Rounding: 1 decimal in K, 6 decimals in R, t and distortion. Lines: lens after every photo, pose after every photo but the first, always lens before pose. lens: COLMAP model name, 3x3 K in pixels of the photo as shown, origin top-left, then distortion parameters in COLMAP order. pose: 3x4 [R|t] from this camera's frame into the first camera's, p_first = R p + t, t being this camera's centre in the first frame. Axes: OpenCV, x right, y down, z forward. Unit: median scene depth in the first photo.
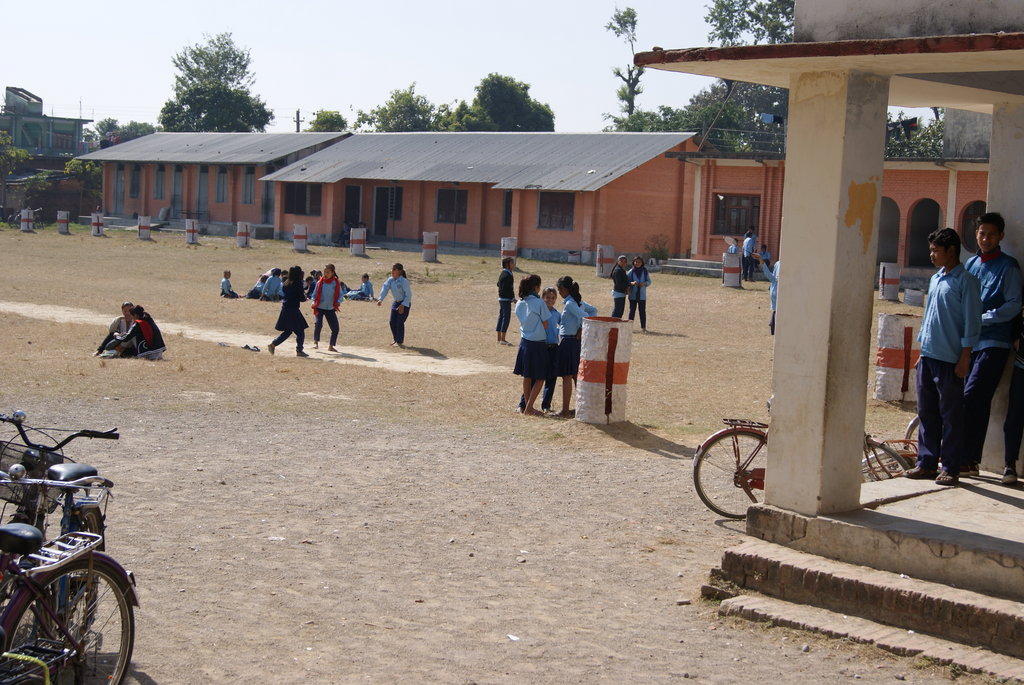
lens RADIAL K [[1663.6, 0, 512.0], [0, 1663.6, 342.5], [0, 0, 1]] dist [0.009560, -0.158883]
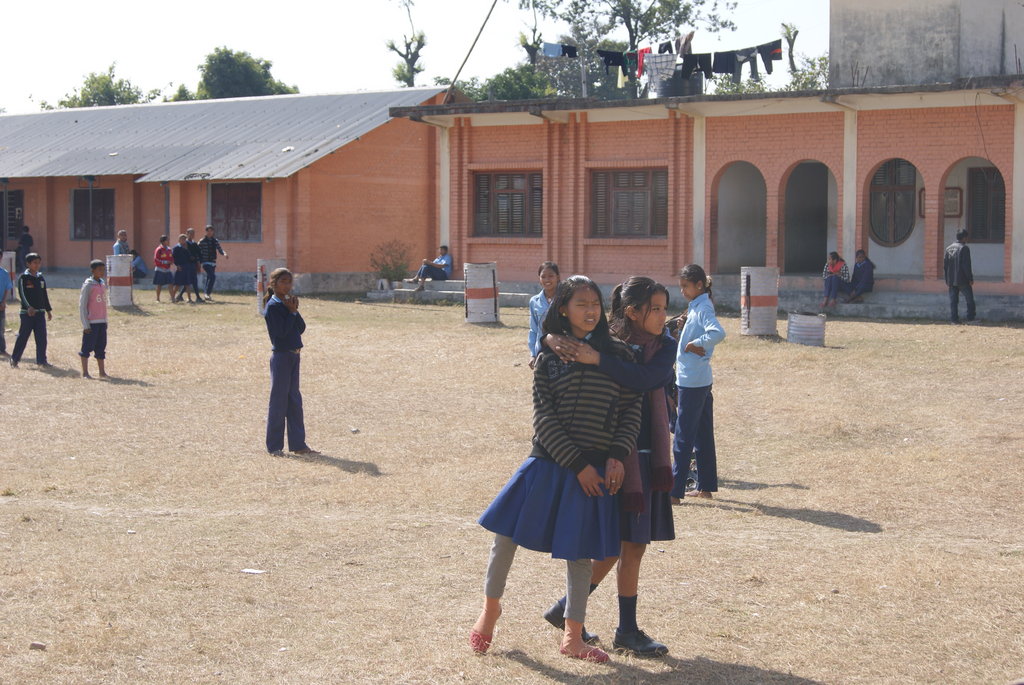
lens RADIAL K [[1789.3, 0, 512.0], [0, 1789.3, 342.5], [0, 0, 1]] dist [-0.007191, -0.085690]
pose [[0.994477, -0.047574, 0.093554, 0.069183], [0.049295, 0.998653, -0.016168, -0.013423], [-0.092659, 0.020691, 0.995483, 0.322651]]
